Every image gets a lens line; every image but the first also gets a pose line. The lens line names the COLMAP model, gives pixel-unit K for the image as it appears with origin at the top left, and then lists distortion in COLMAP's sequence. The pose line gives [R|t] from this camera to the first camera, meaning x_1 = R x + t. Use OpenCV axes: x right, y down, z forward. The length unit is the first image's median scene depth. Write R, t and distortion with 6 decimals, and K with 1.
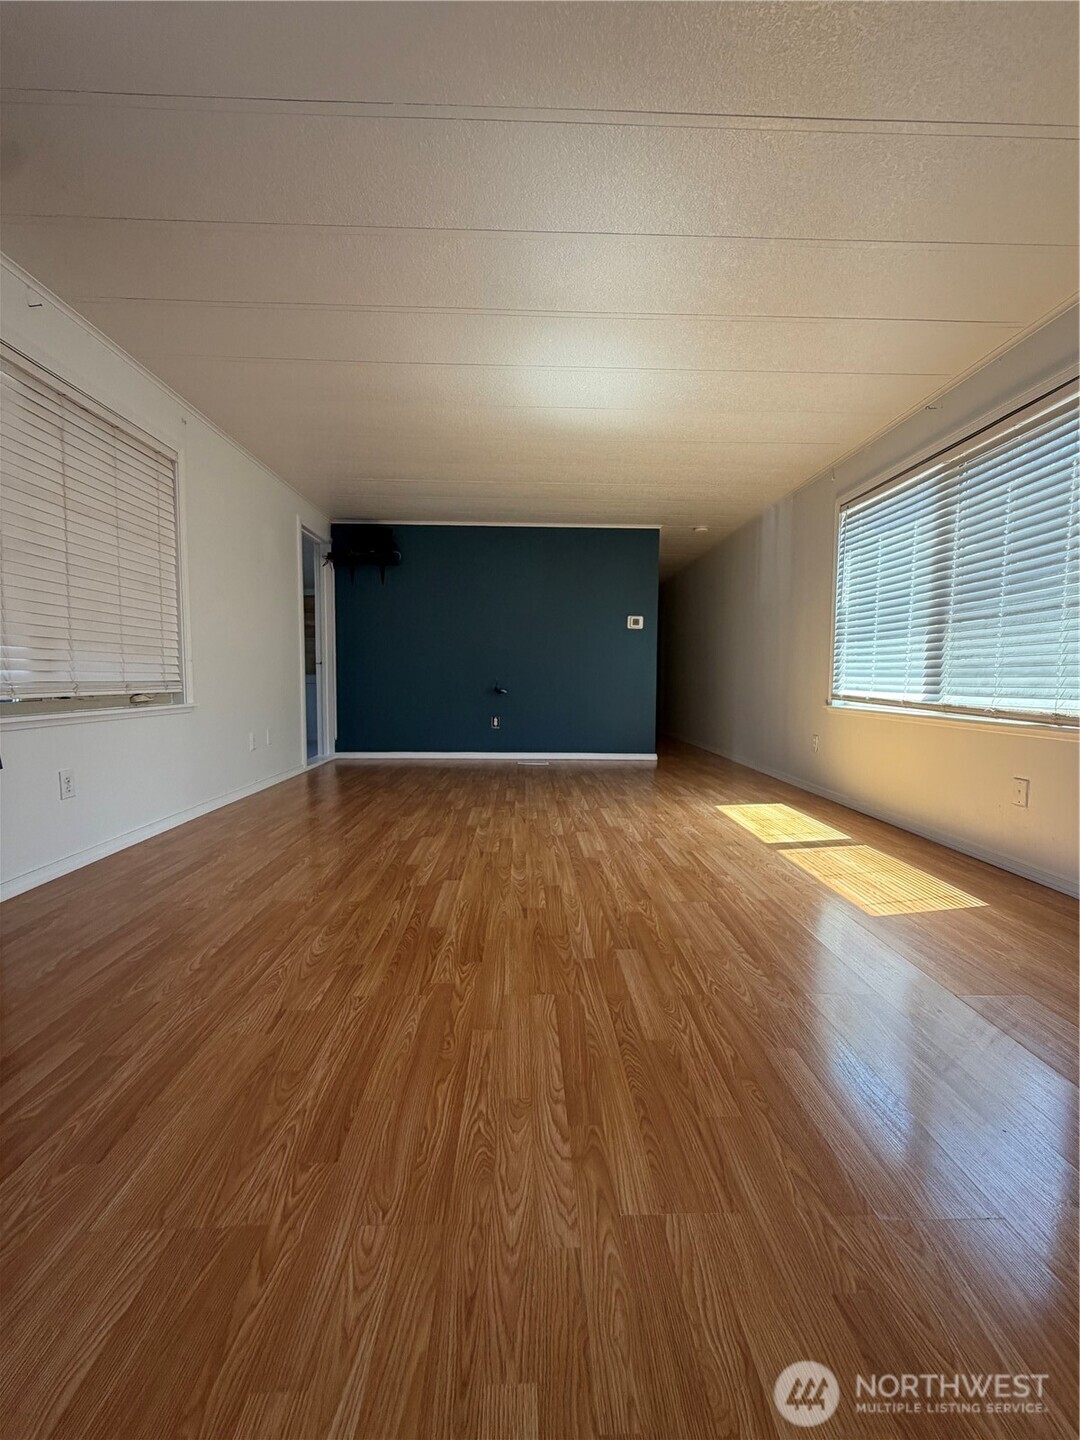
lens RADIAL K [[576.8, 0, 536.2], [0, 576.8, 717.5], [0, 0, 1]] dist [0.002081, 0.000295]
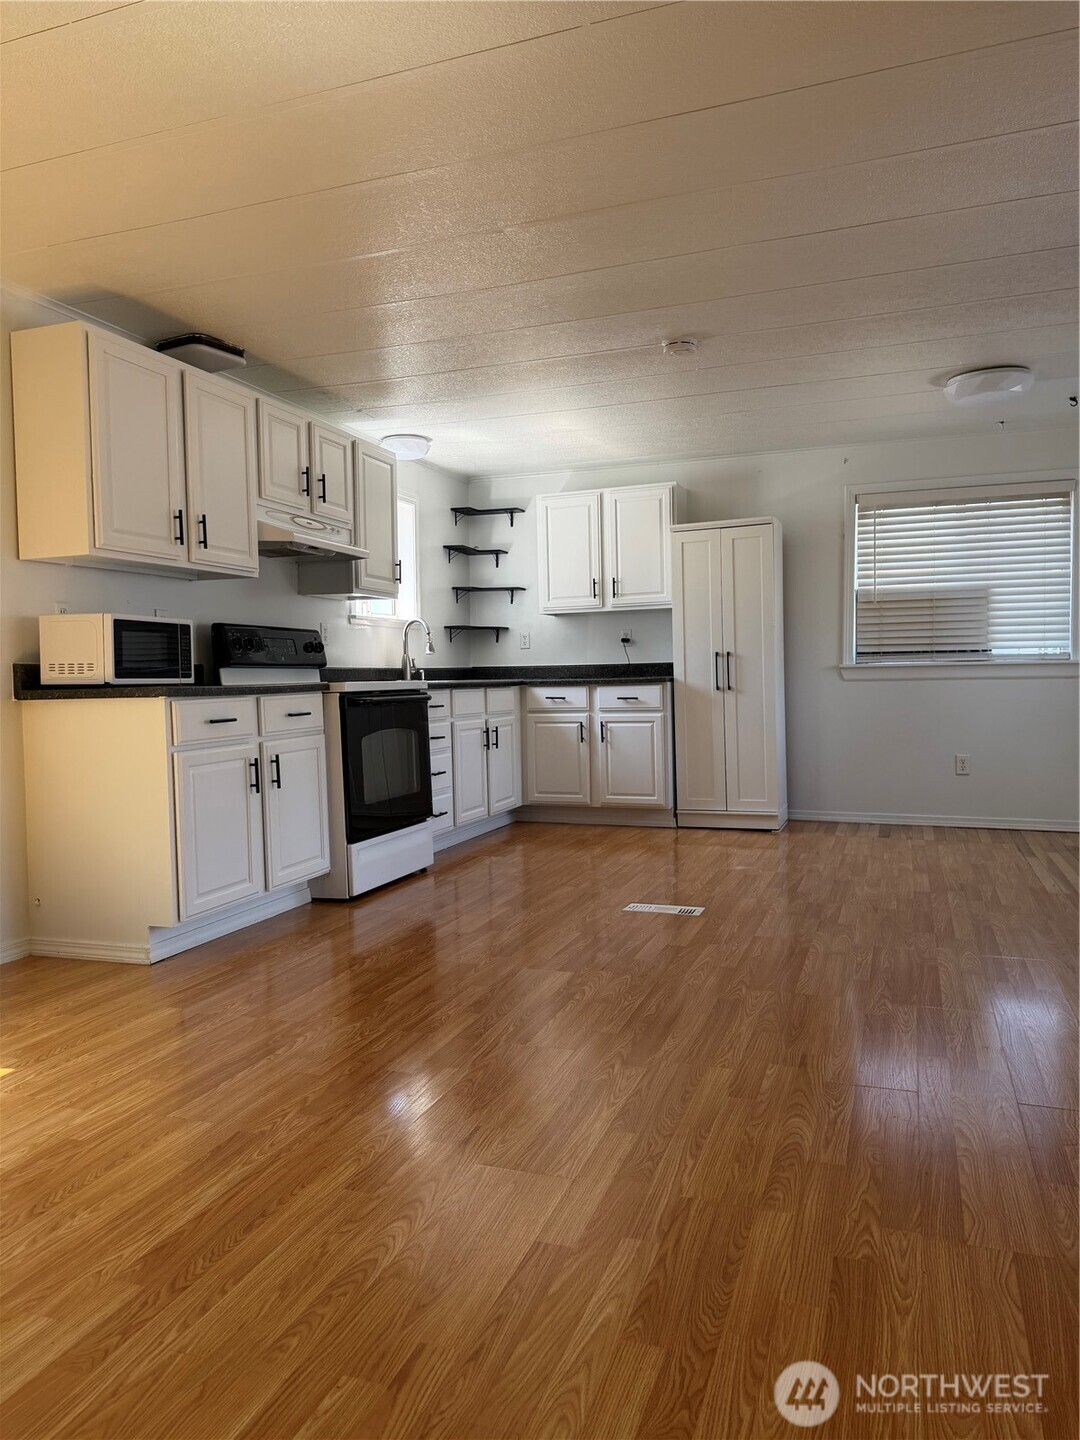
lens RADIAL K [[1007.4, 0, 540.1], [0, 1007.4, 718.6], [0, 0, 1]] dist [-0.002743, -0.001307]
pose [[-0.932422, -0.003601, 0.361353, -0.461411], [0.038774, 0.993181, 0.109949, -0.192845], [-0.359285, 0.116530, -0.925924, 1.913312]]
